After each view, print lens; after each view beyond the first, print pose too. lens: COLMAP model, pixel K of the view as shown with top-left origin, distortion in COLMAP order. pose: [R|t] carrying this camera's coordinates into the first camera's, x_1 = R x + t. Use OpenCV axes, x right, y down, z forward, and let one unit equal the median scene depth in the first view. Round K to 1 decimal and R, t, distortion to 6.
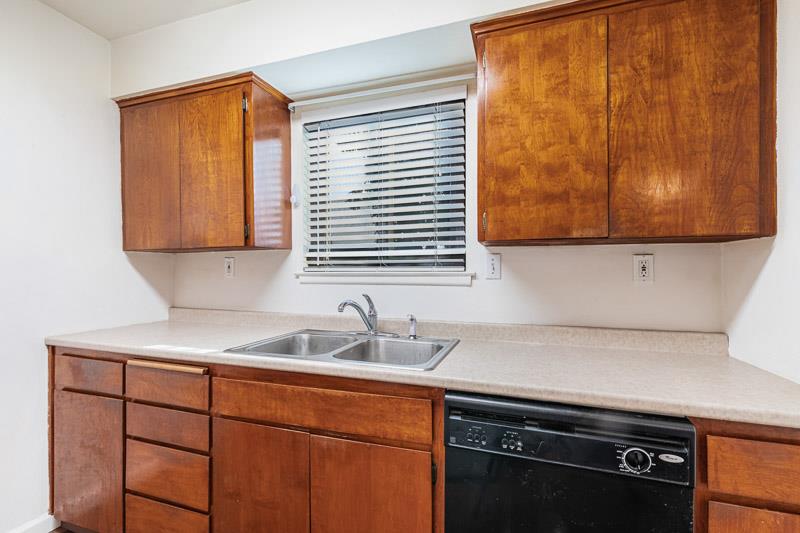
lens RADIAL K [[363.8, 0, 404.4], [0, 363.8, 271.1], [0, 0, 1]] dist [0.003837, -0.001169]
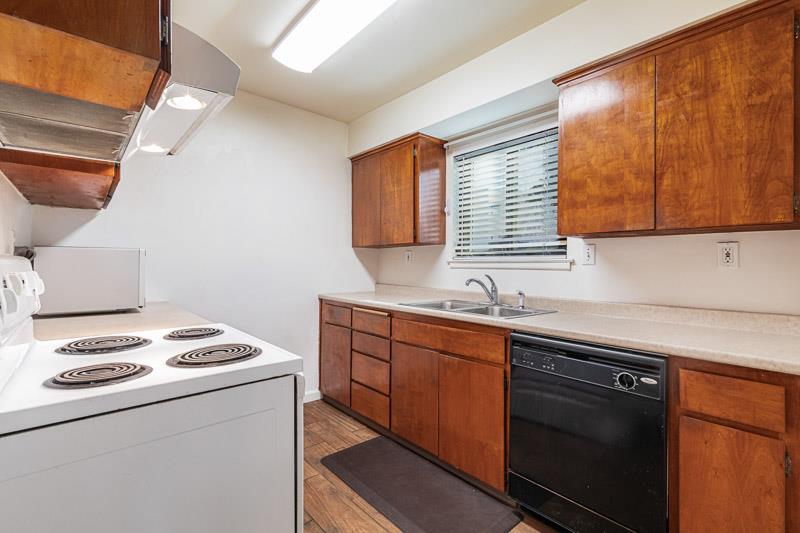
lens RADIAL K [[363.8, 0, 397.5], [0, 363.8, 265.7], [0, 0, 1]] dist [0.003837, -0.001169]
pose [[0.860667, 0.009316, -0.509083, 0.404163], [-0.011384, 0.999935, -0.000947, 0.042716], [0.509041, 0.006611, 0.860717, -0.517725]]
